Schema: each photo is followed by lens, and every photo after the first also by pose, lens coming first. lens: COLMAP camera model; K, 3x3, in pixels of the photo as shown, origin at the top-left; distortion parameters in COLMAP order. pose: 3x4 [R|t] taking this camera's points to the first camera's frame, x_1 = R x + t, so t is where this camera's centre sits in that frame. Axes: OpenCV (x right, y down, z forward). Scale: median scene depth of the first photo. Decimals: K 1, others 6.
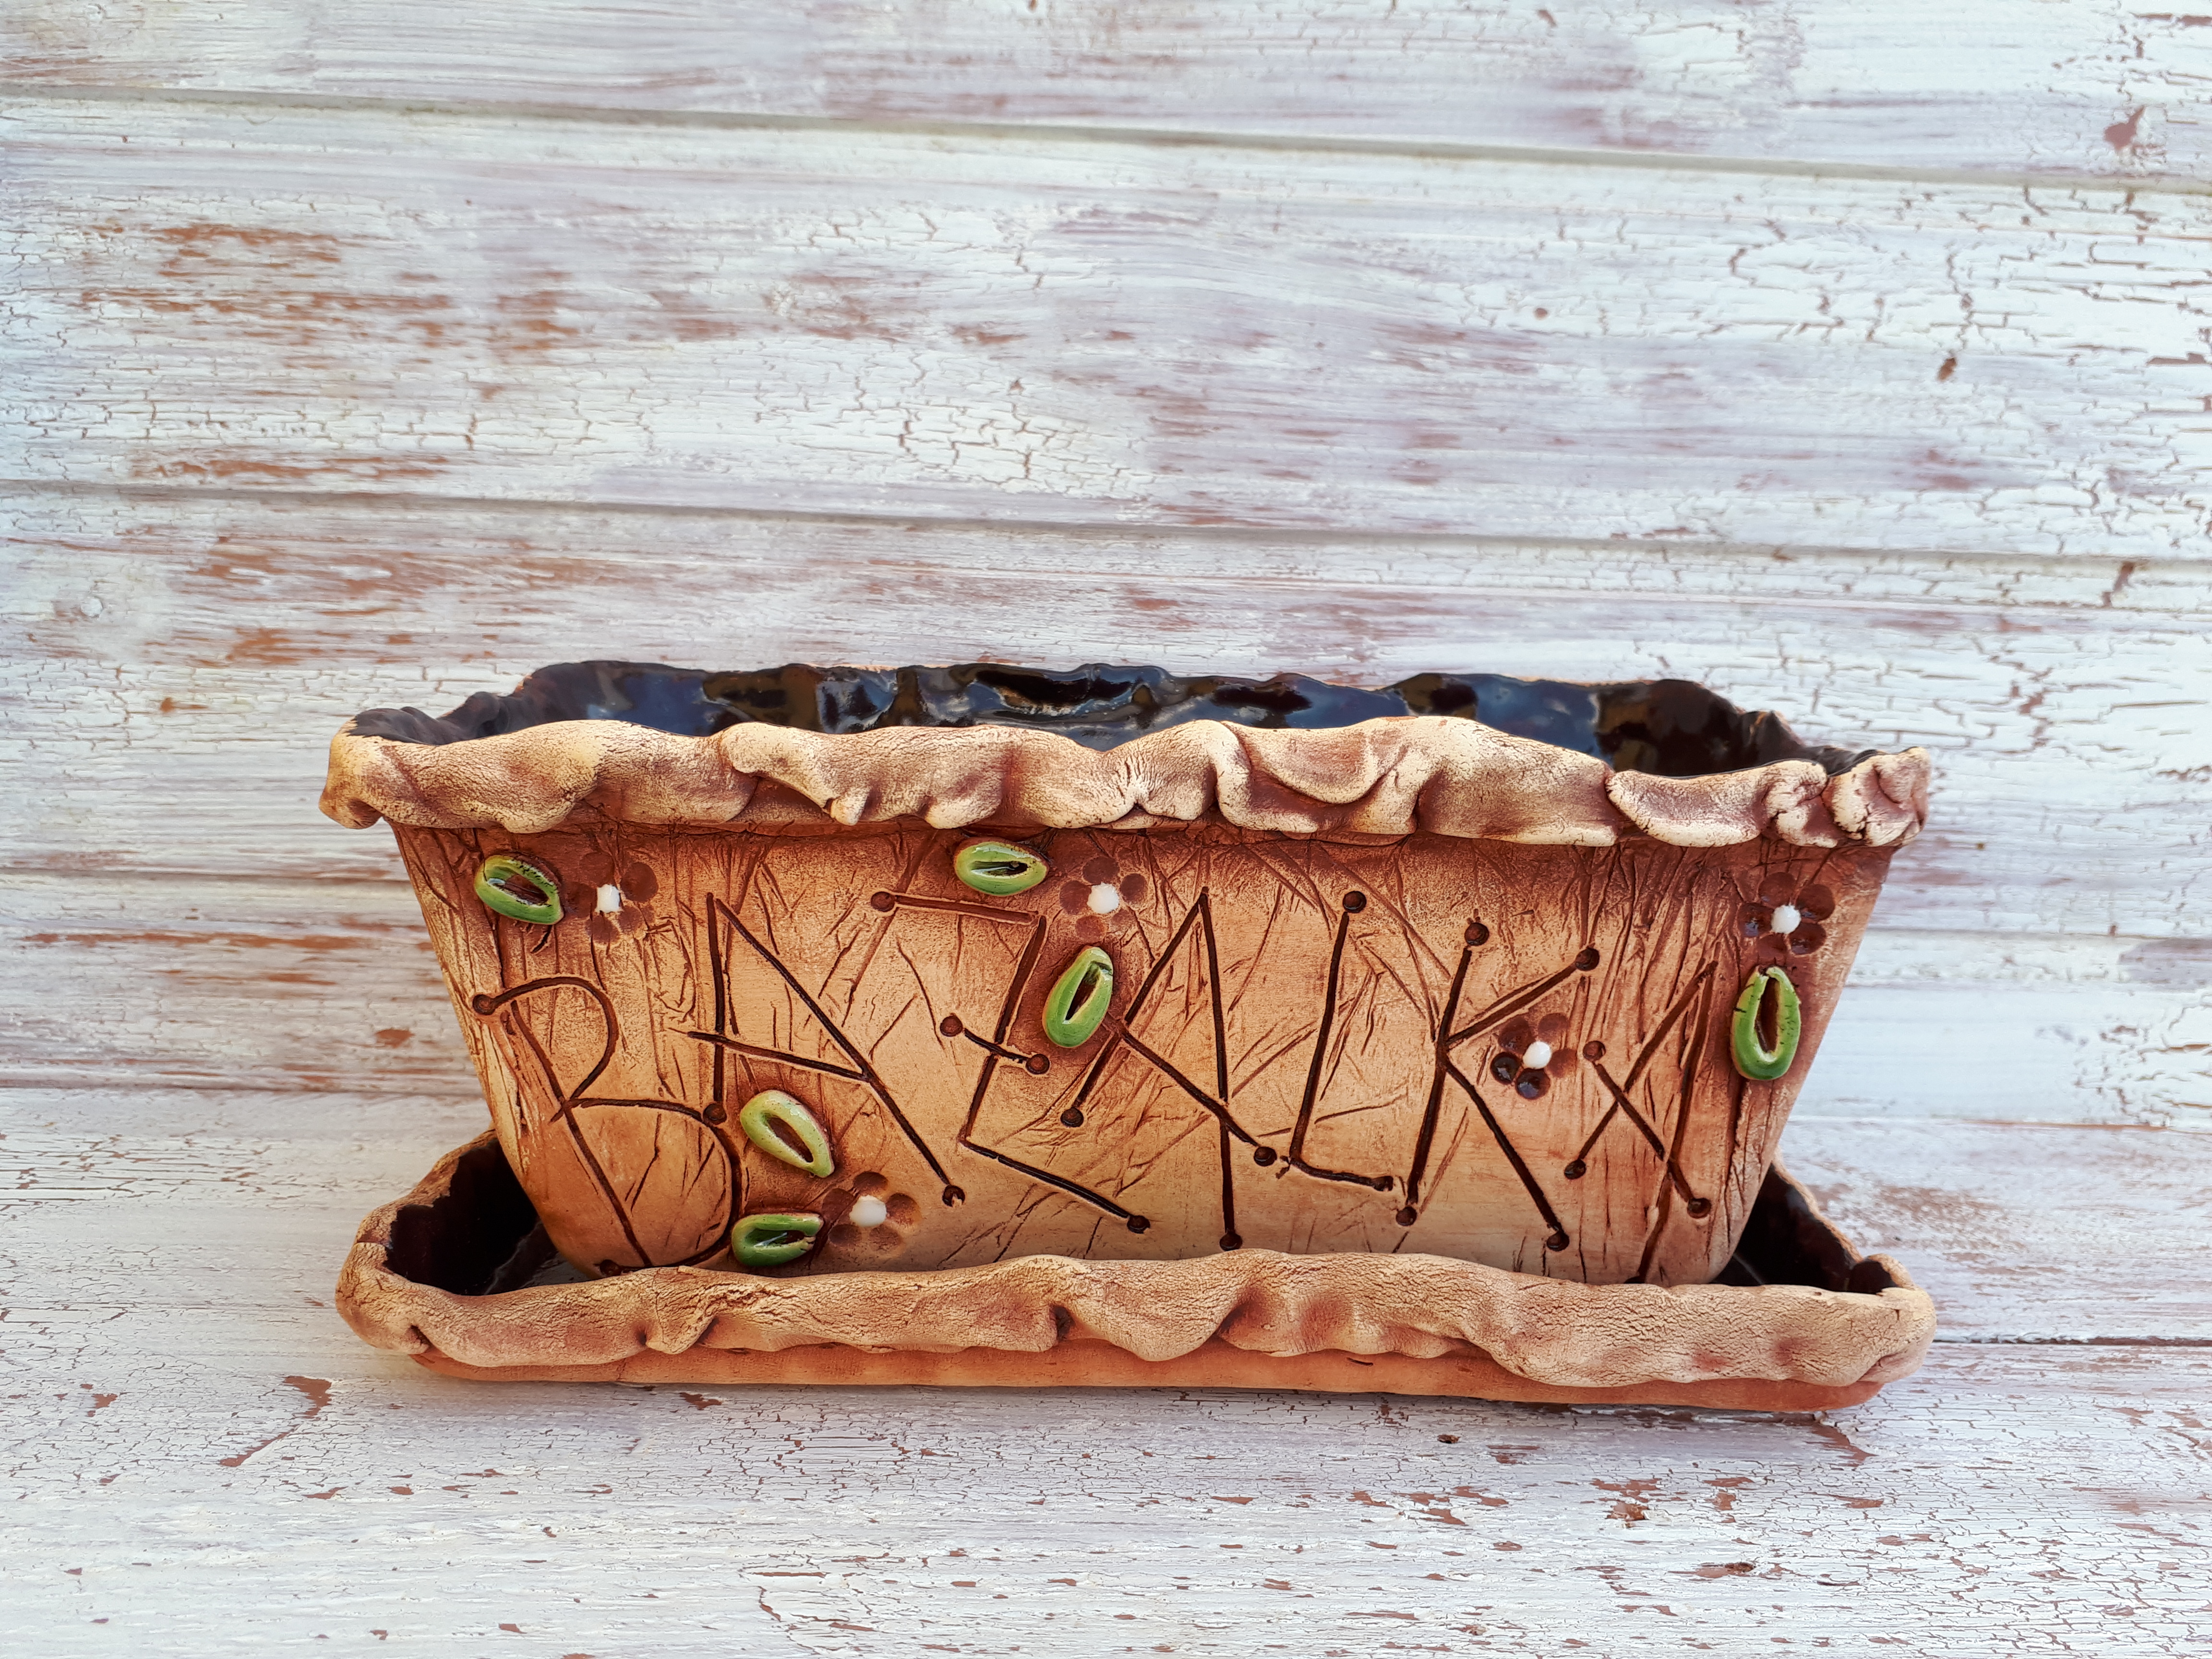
lens RADIAL K [[1870.5, 0, 1109.9], [0, 1870.5, 862.8], [0, 0, 1]] dist [-0.019404, 0.008238]
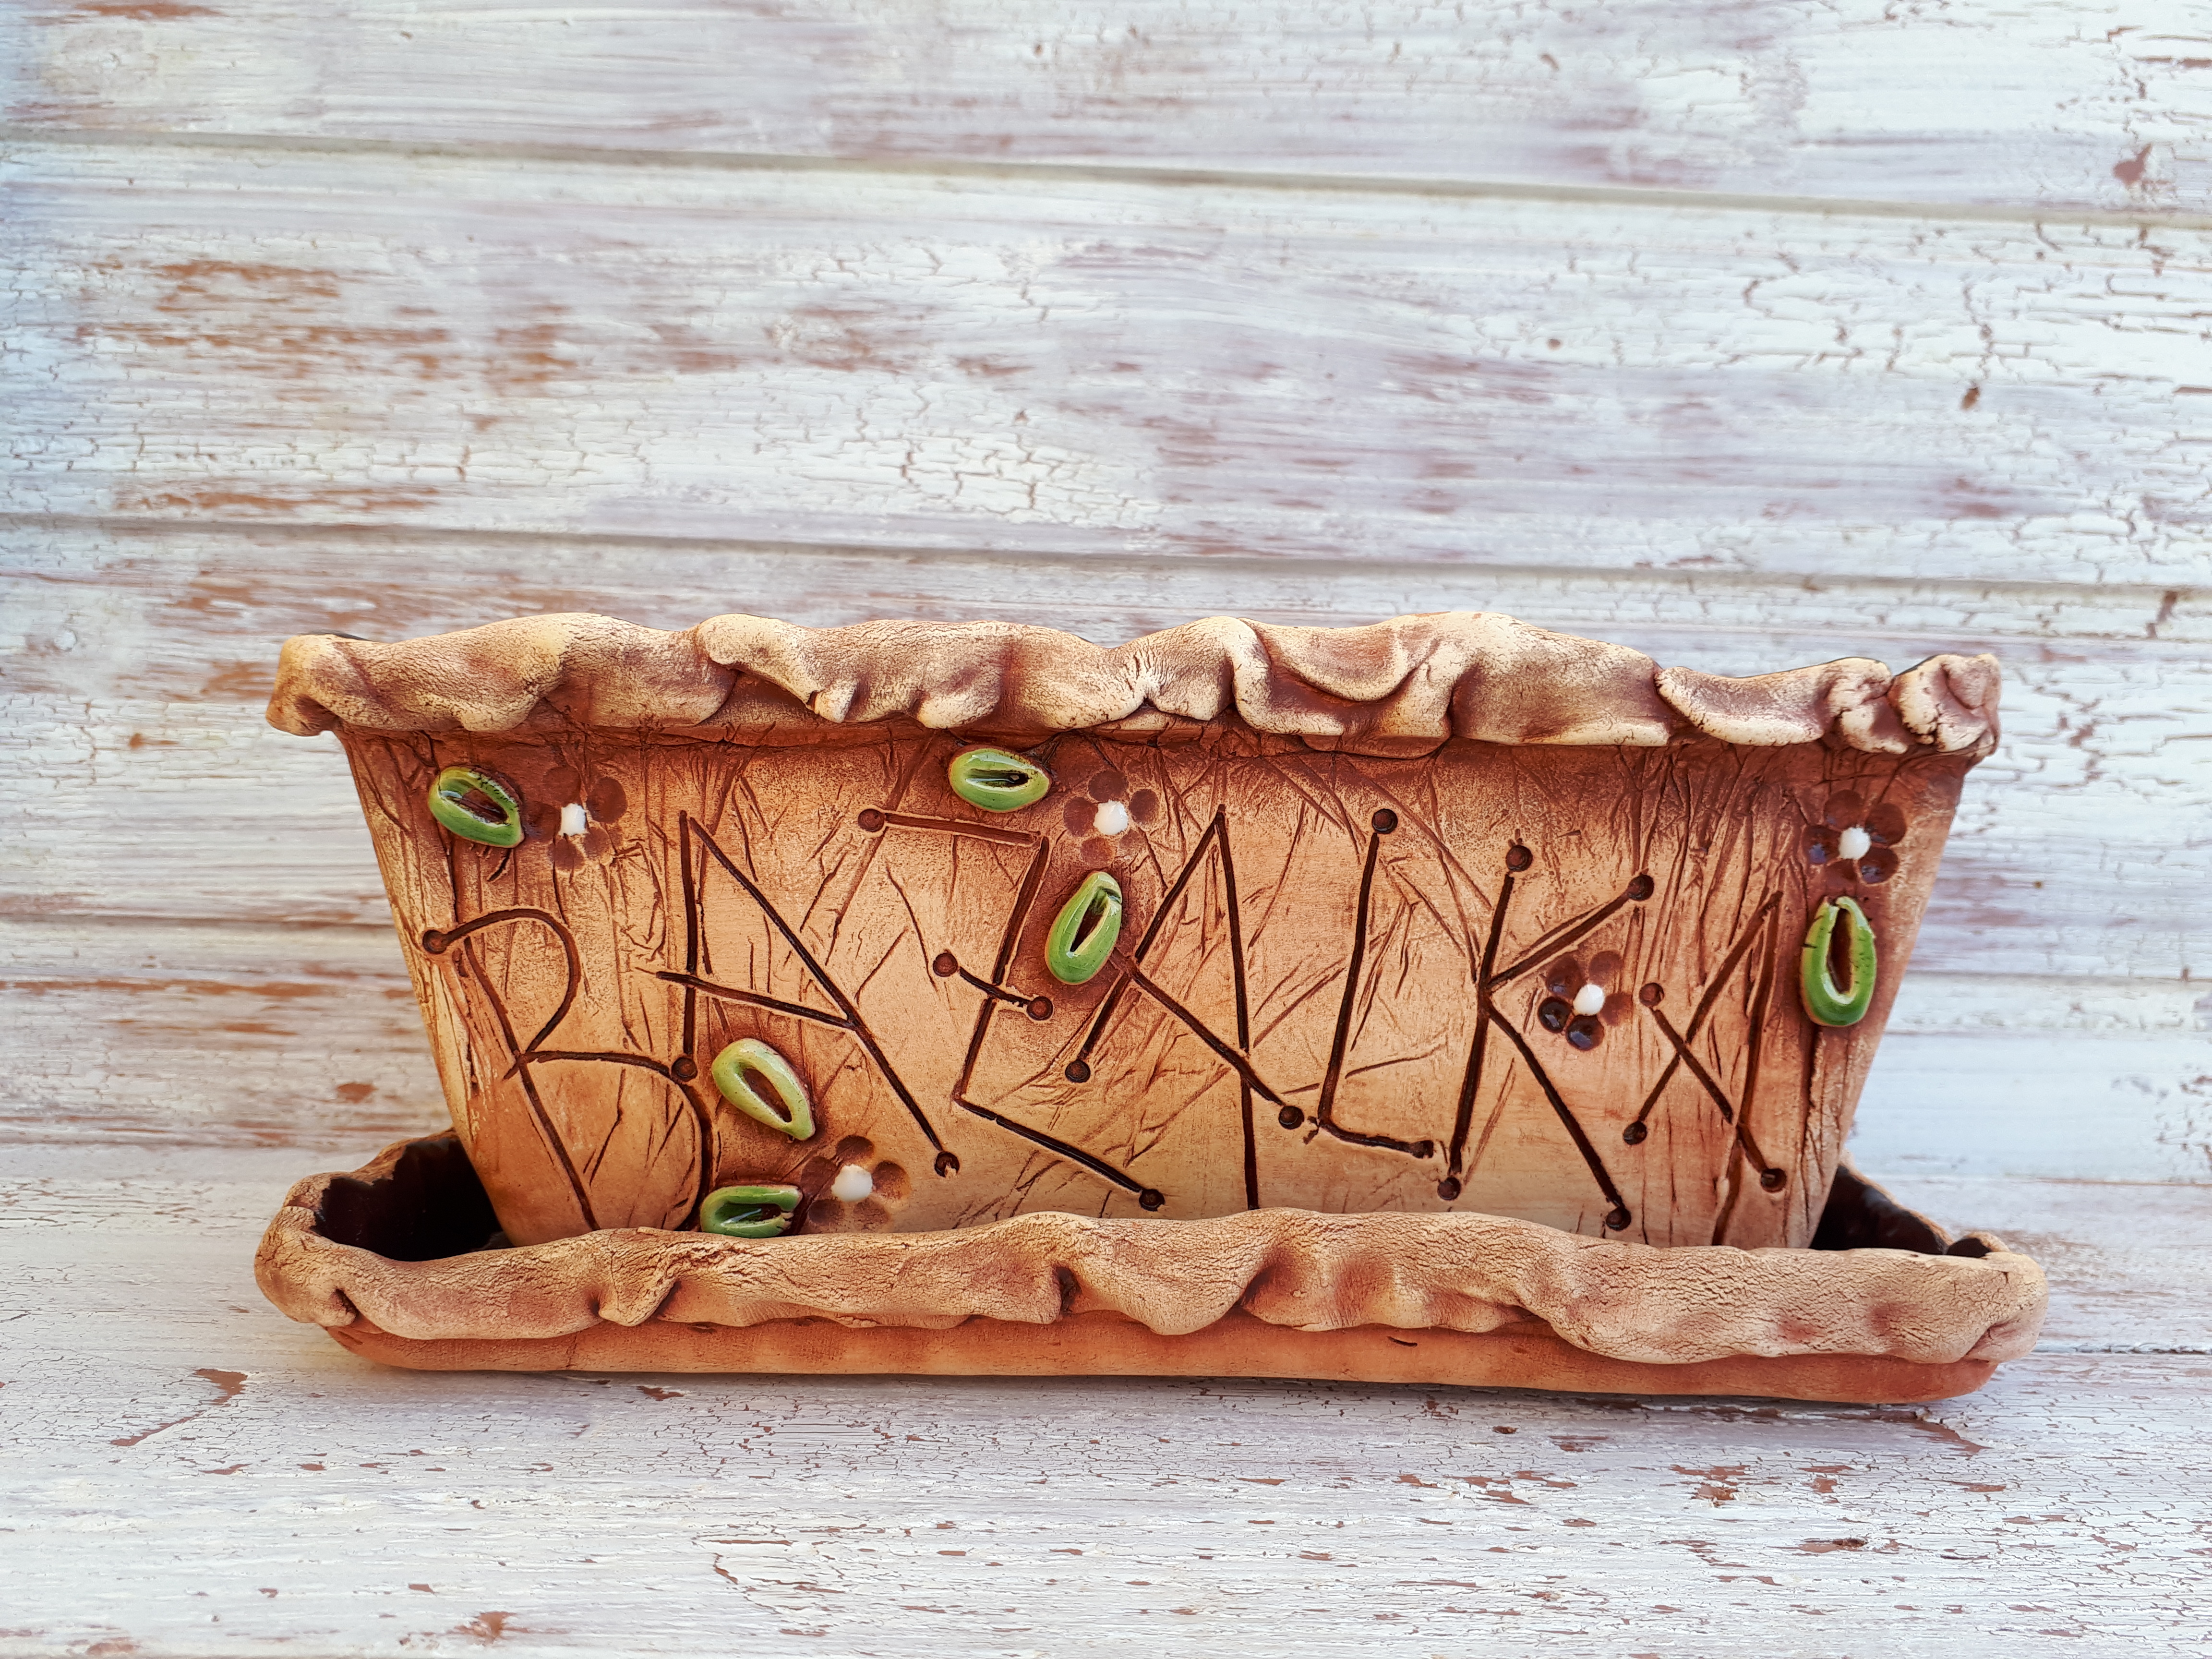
lens RADIAL K [[1870.5, 0, 1110.6], [0, 1870.5, 860.6], [0, 0, 1]] dist [-0.019404, 0.008238]
pose [[0.999976, -0.004976, -0.004835, 0.000441], [0.004289, 0.991107, -0.132996, 0.105595], [0.005454, 0.132972, 0.991105, 0.058951]]
